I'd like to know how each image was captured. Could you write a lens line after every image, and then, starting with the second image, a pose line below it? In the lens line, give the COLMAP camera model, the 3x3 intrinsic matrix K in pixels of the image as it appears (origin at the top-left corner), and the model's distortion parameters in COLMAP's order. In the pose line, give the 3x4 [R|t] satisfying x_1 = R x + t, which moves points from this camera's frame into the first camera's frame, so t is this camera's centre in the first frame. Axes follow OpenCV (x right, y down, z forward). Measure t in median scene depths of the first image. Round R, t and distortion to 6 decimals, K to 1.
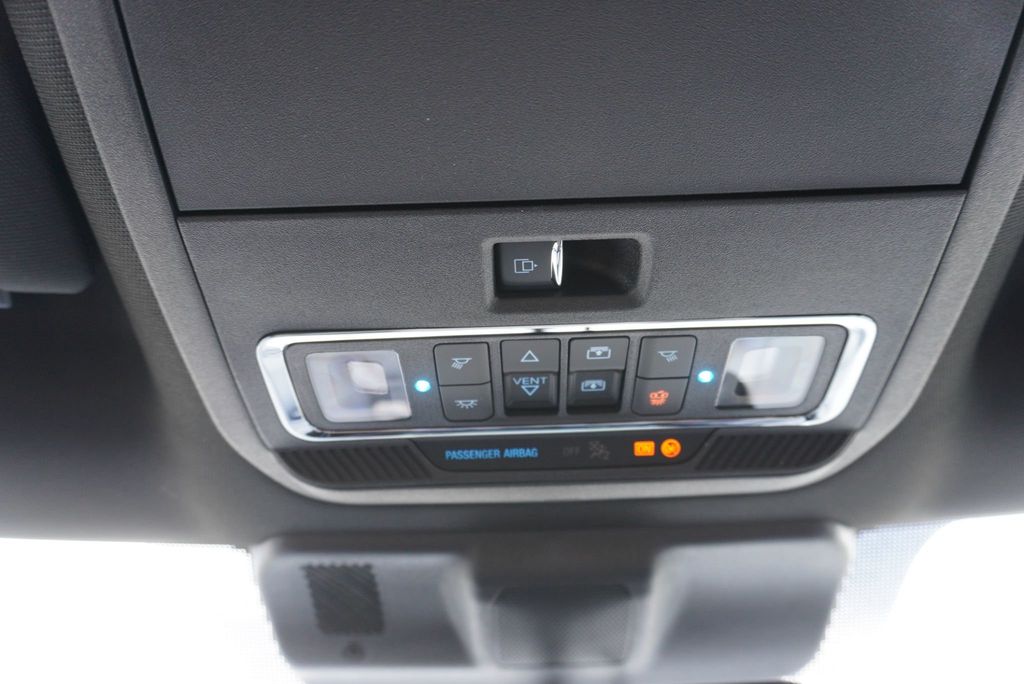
lens RADIAL K [[676.8, 0, 512.0], [0, 676.8, 342.0], [0, 0, 1]] dist [-0.039750, 0.003507]
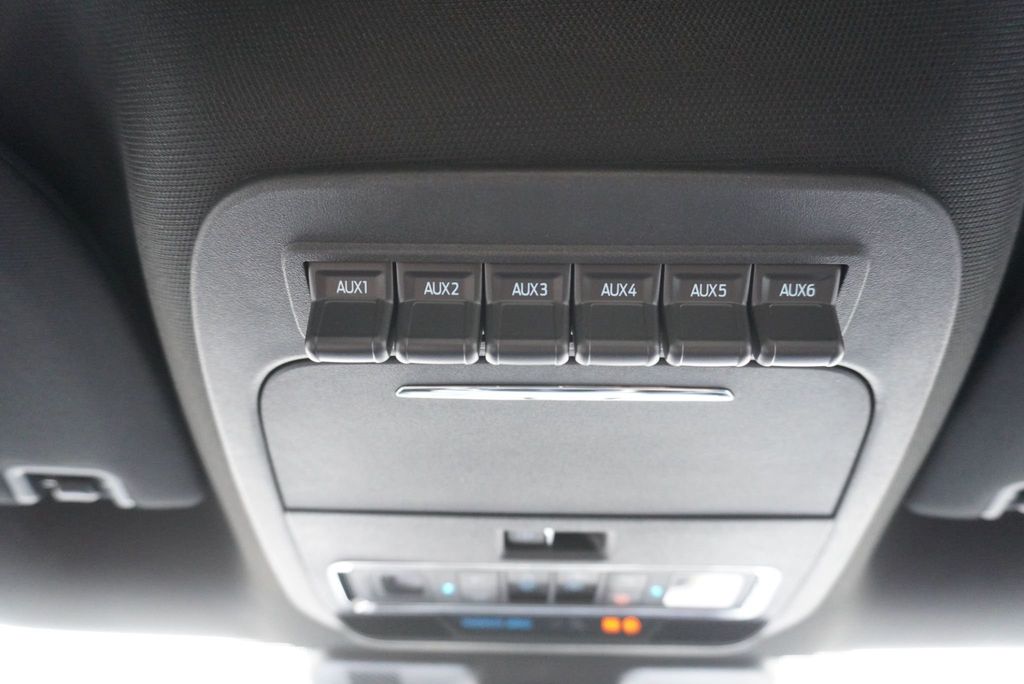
lens RADIAL K [[676.8, 0, 512.0], [0, 676.8, 342.0], [0, 0, 1]] dist [-0.039750, 0.003507]
pose [[0.999334, 0.035356, -0.009020, -0.009119], [-0.034859, 0.998122, 0.050381, -0.483410], [0.010785, -0.050033, 0.998689, -0.317889]]
